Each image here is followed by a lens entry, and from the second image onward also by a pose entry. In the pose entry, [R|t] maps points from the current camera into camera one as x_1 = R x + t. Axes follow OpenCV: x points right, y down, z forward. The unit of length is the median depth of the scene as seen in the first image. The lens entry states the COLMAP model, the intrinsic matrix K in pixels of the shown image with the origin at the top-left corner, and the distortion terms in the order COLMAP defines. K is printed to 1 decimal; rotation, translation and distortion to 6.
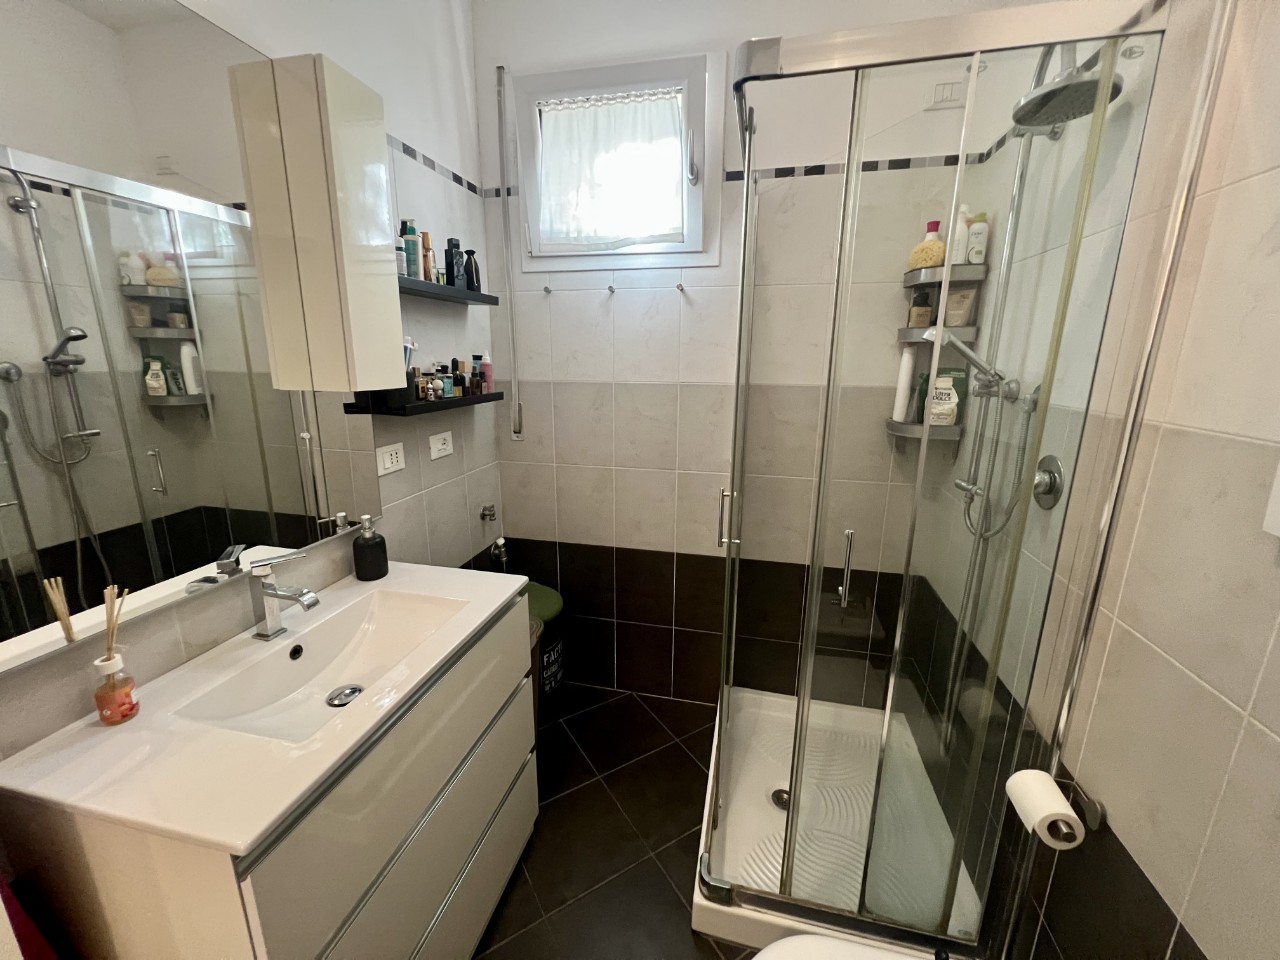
lens RADIAL K [[511.0, 0, 637.2], [0, 511.0, 474.3], [0, 0, 1]] dist [-0.001561, -0.001010]
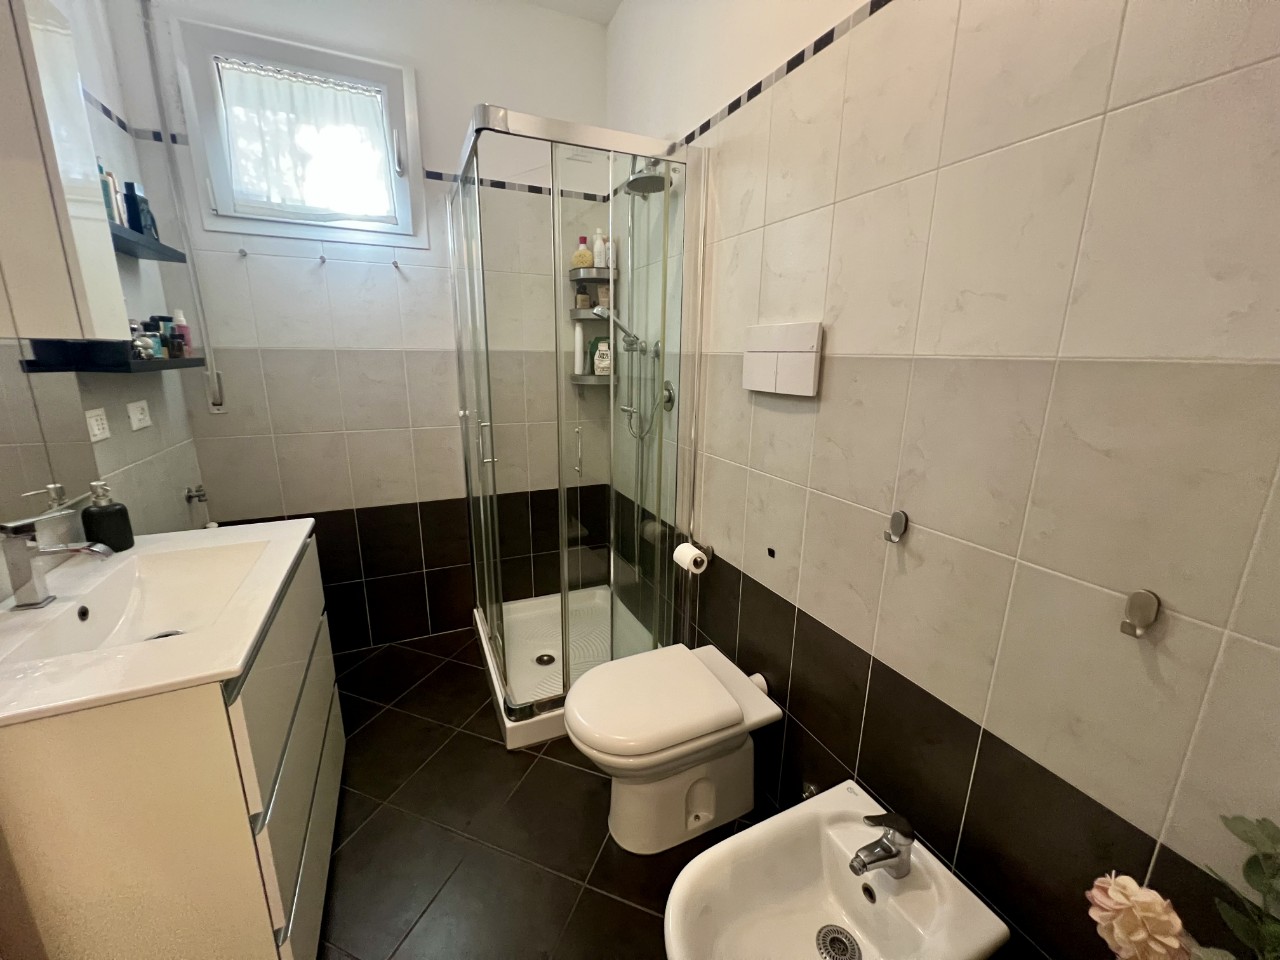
lens RADIAL K [[525.2, 0, 640.0], [0, 525.2, 480.0], [0, 0, 1]] dist [-0.001257, 0.000633]
pose [[0.788547, -0.139830, 0.598867, -0.295581], [0.133989, 0.989477, 0.054606, 0.139174], [-0.600201, 0.037182, 0.798985, -0.284585]]
